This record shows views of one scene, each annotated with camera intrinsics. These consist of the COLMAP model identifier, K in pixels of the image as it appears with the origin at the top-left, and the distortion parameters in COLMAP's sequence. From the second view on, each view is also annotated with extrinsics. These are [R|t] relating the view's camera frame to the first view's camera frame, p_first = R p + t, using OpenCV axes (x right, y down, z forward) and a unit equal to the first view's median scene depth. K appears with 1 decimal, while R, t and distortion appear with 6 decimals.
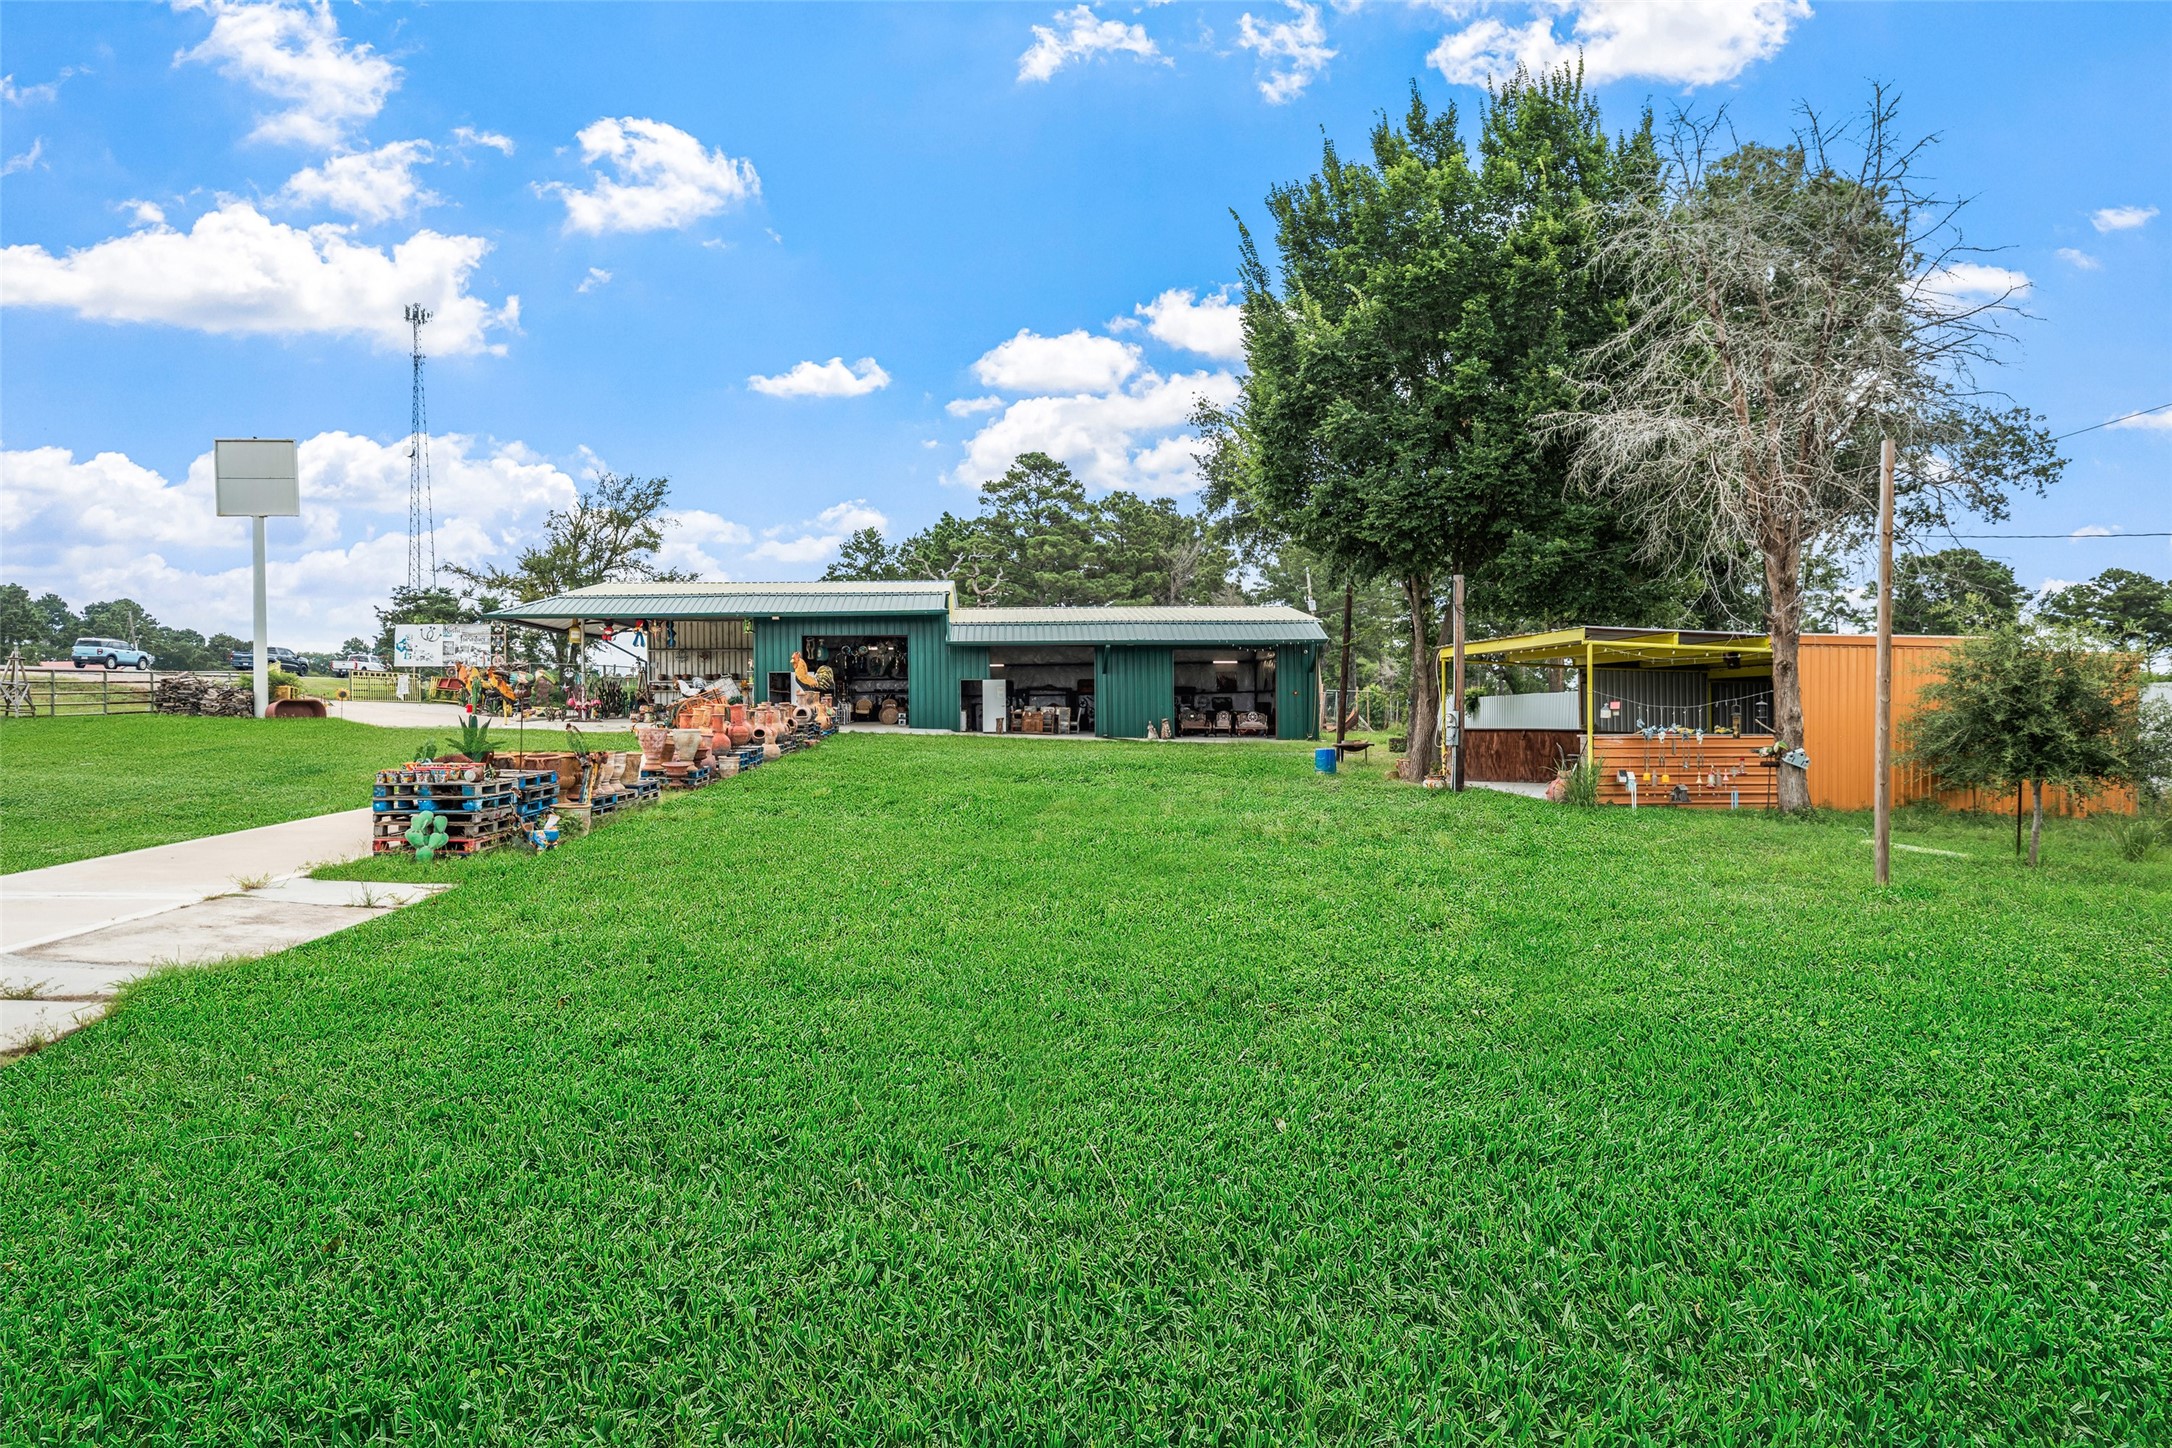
lens RADIAL K [[1224.7, 0, 1083.3], [0, 1224.7, 724.6], [0, 0, 1]] dist [0.000827, 0.000027]
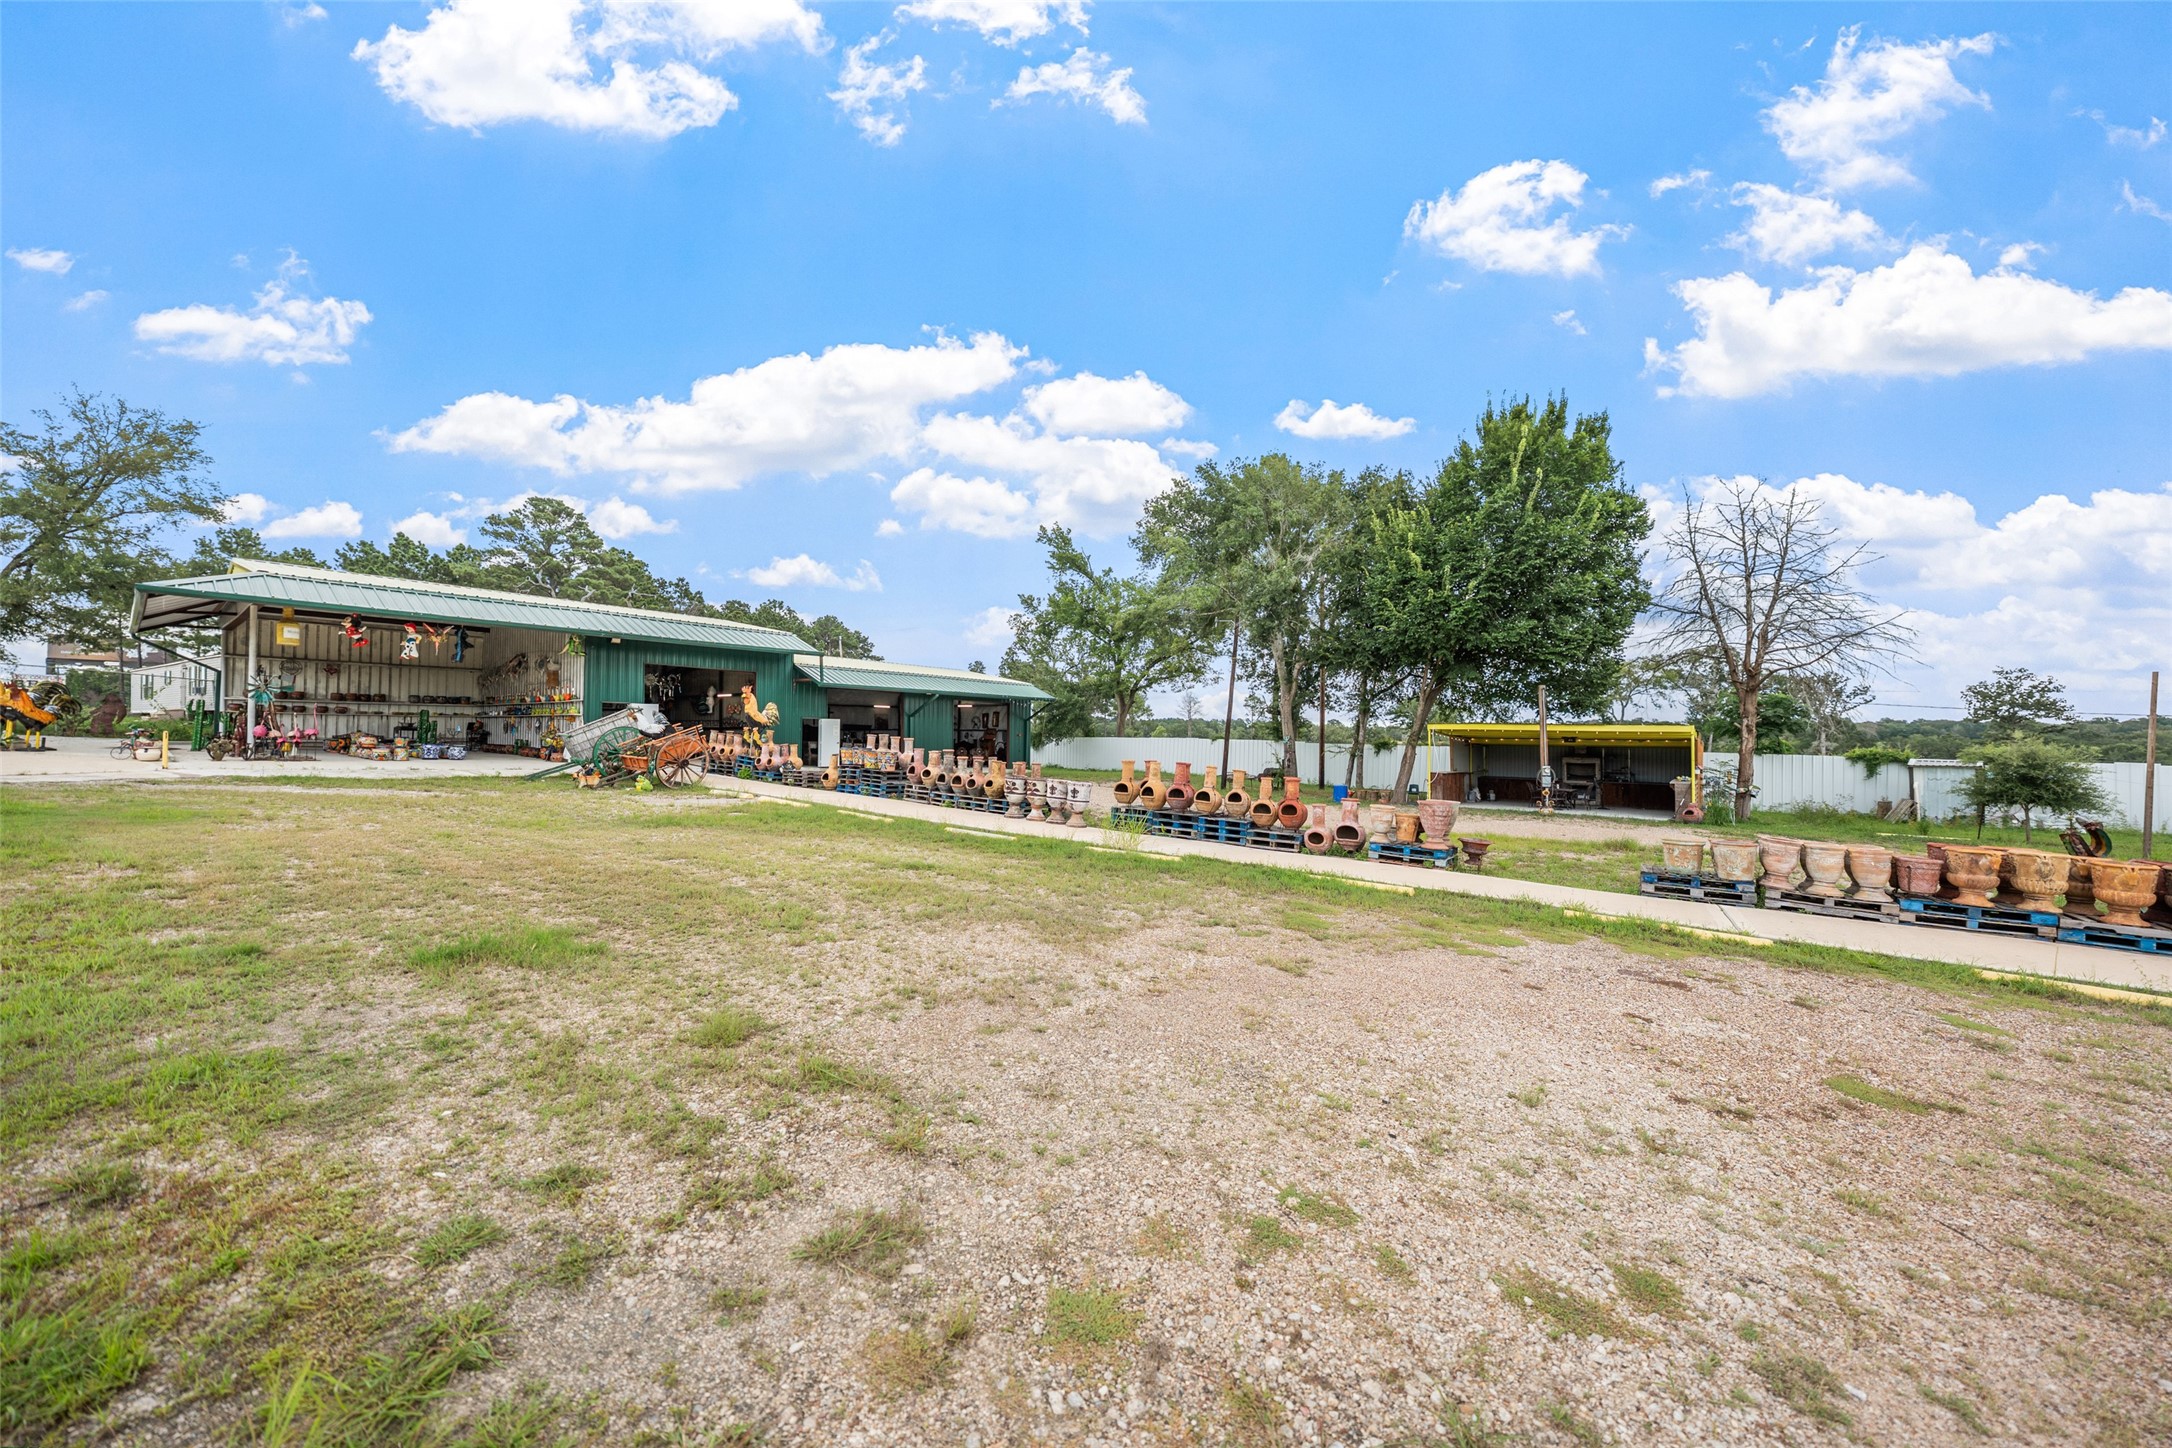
lens RADIAL K [[743.5, 0, 1095.2], [0, 743.5, 733.1], [0, 0, 1]] dist [-0.001087, -0.000011]
pose [[0.638387, 0.015200, 0.769565, -0.417904], [-0.008111, 0.999882, -0.013021, -0.014699], [-0.769672, 0.002071, 0.638436, 0.349899]]
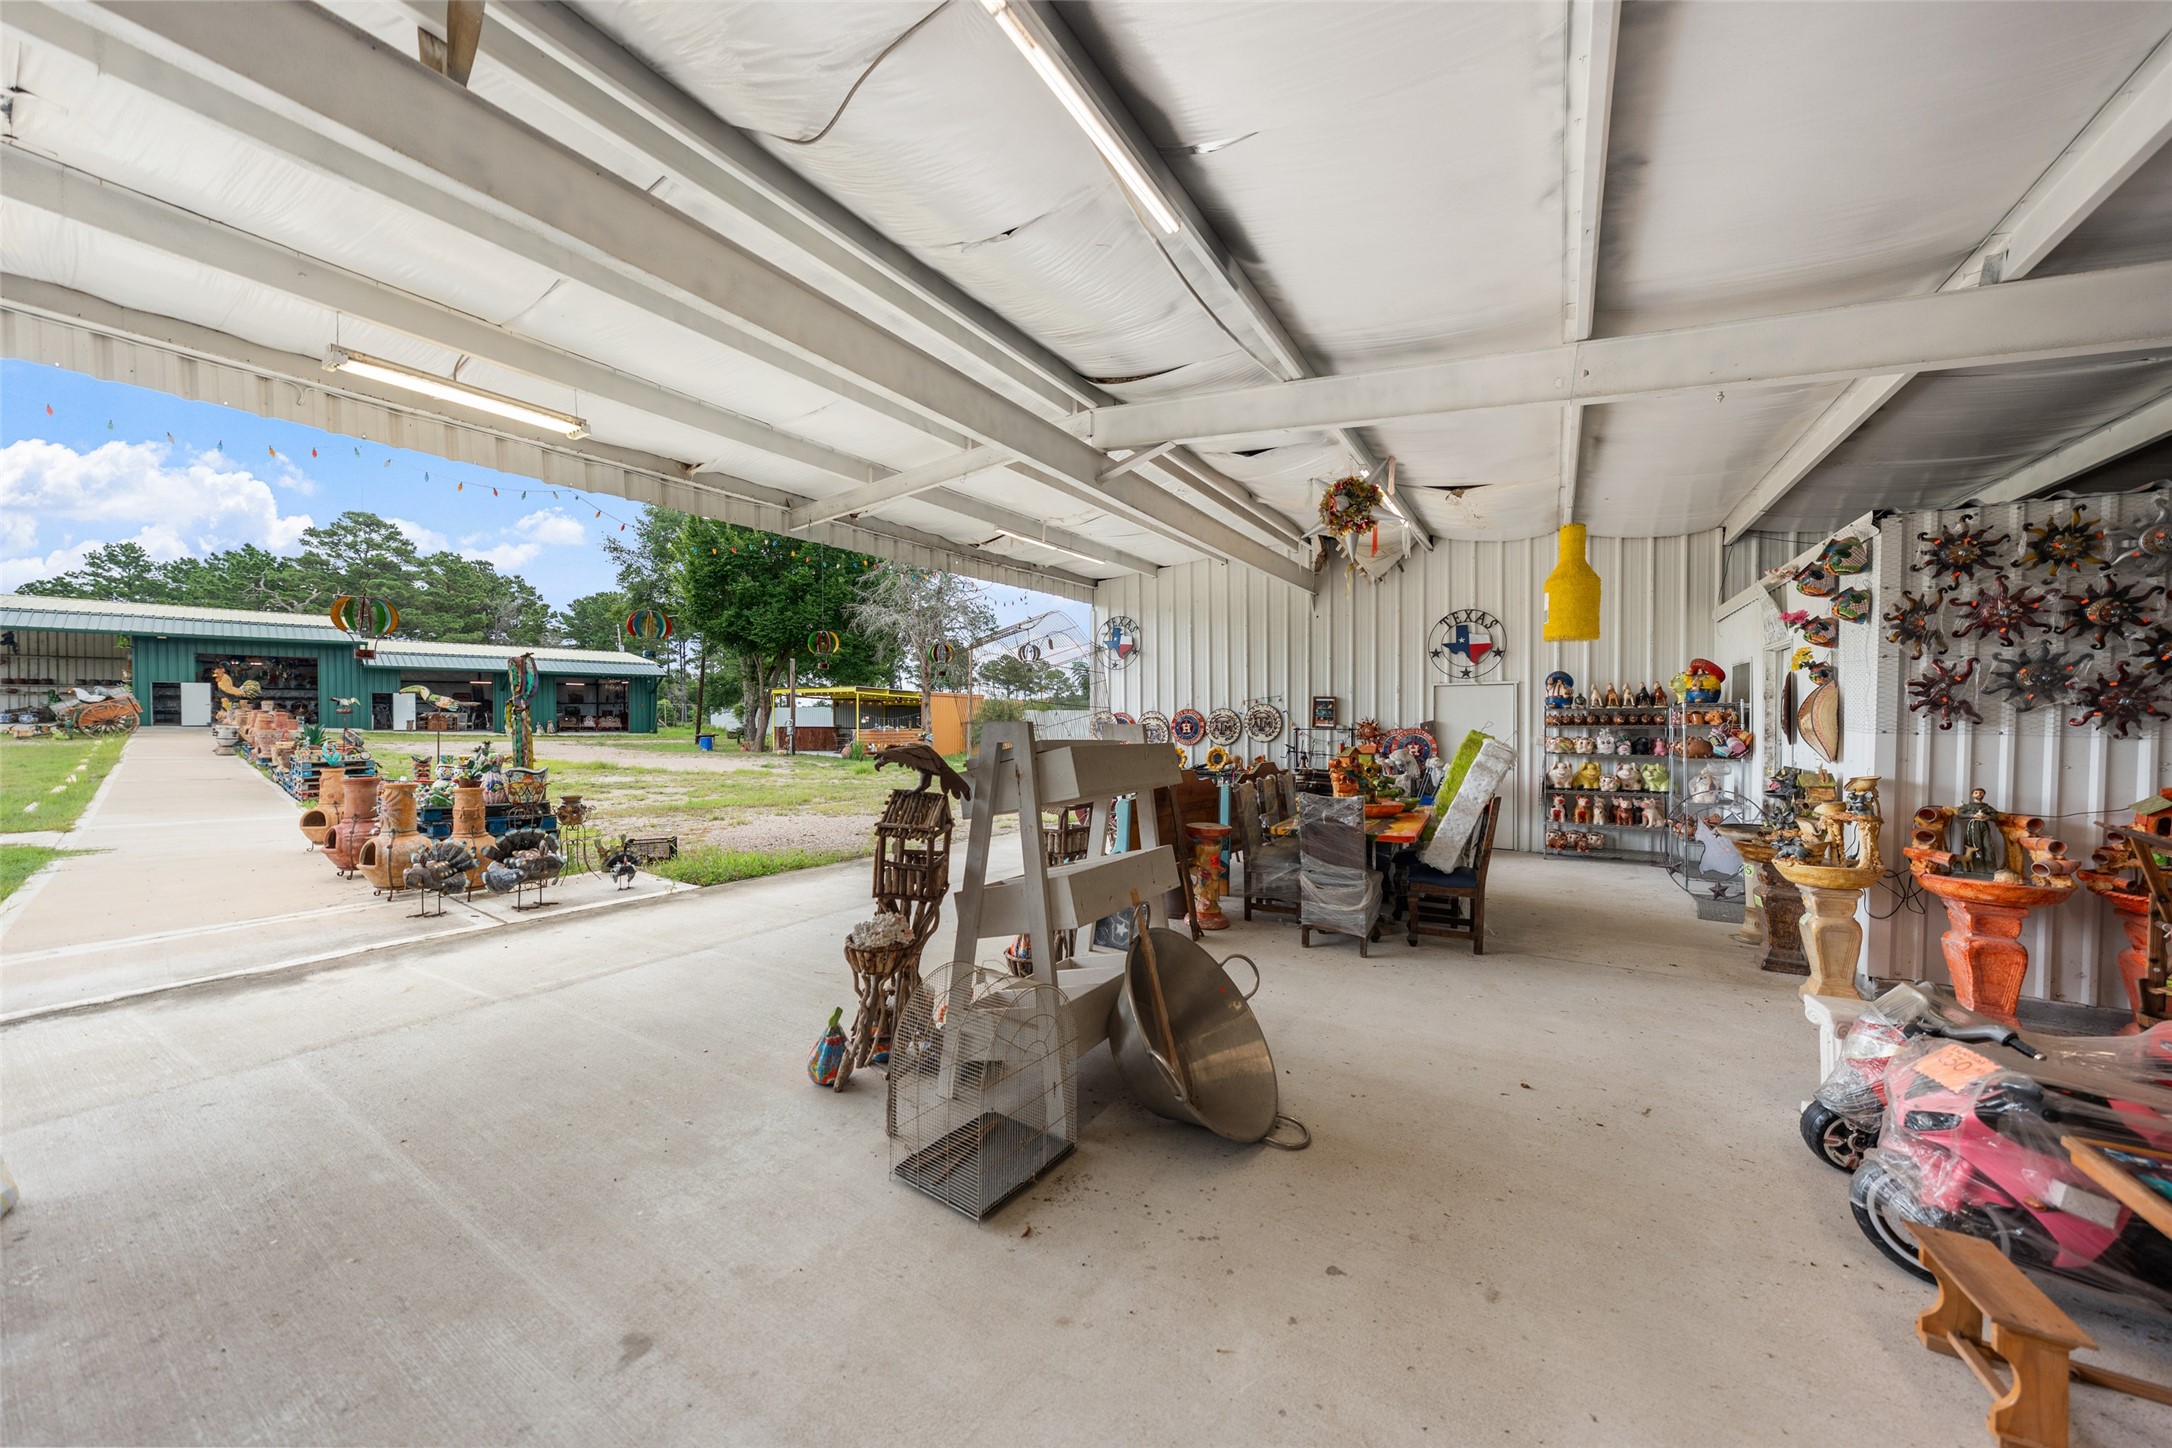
lens RADIAL K [[743.5, 0, 1078.6], [0, 743.5, 732.3], [0, 0, 1]] dist [-0.001087, -0.000011]
pose [[0.696150, -0.010917, 0.717813, -0.138719], [0.000978, 0.999898, 0.014259, -0.002696], [-0.717896, -0.009224, 0.696090, -0.146182]]
